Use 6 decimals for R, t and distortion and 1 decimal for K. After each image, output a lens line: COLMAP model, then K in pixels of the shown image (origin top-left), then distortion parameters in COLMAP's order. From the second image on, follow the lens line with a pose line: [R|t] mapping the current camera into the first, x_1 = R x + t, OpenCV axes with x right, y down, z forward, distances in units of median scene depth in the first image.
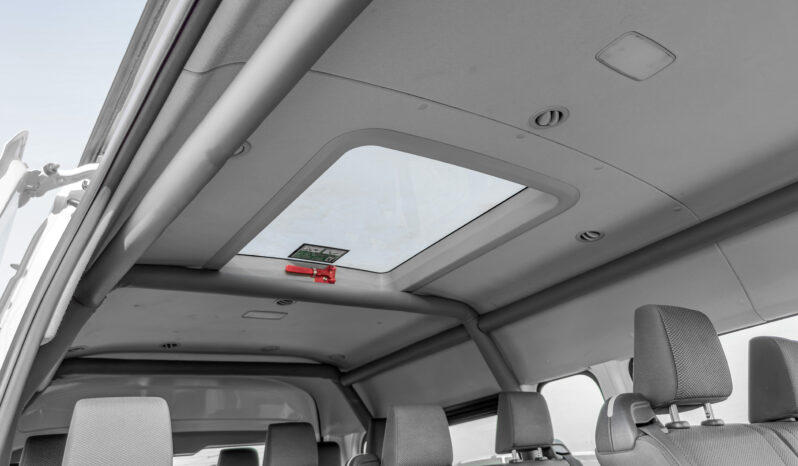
lens RADIAL K [[590.9, 0, 420.1], [0, 590.9, 232.5], [0, 0, 1]] dist [0.000438, -0.006856]
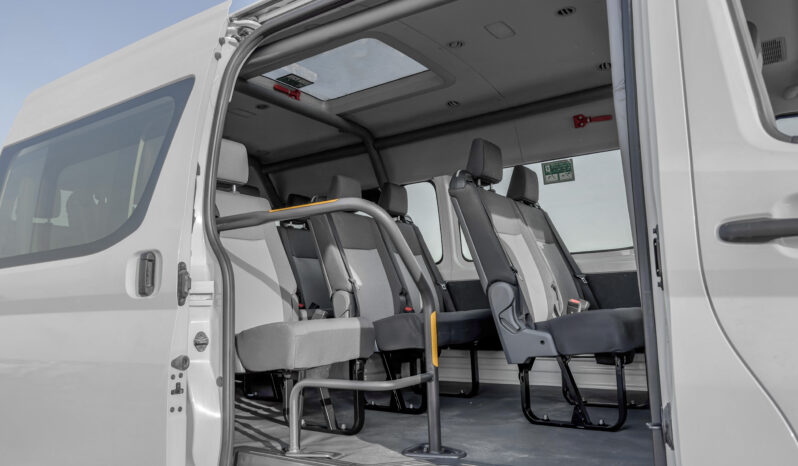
lens RADIAL K [[590.9, 0, 420.1], [0, 590.9, 232.5], [0, 0, 1]] dist [0.000438, -0.006856]
pose [[0.935688, 0.131153, 0.327546, -0.314385], [-0.206881, 0.955954, 0.208214, 0.023647], [-0.285810, -0.262586, 0.921608, -0.679427]]
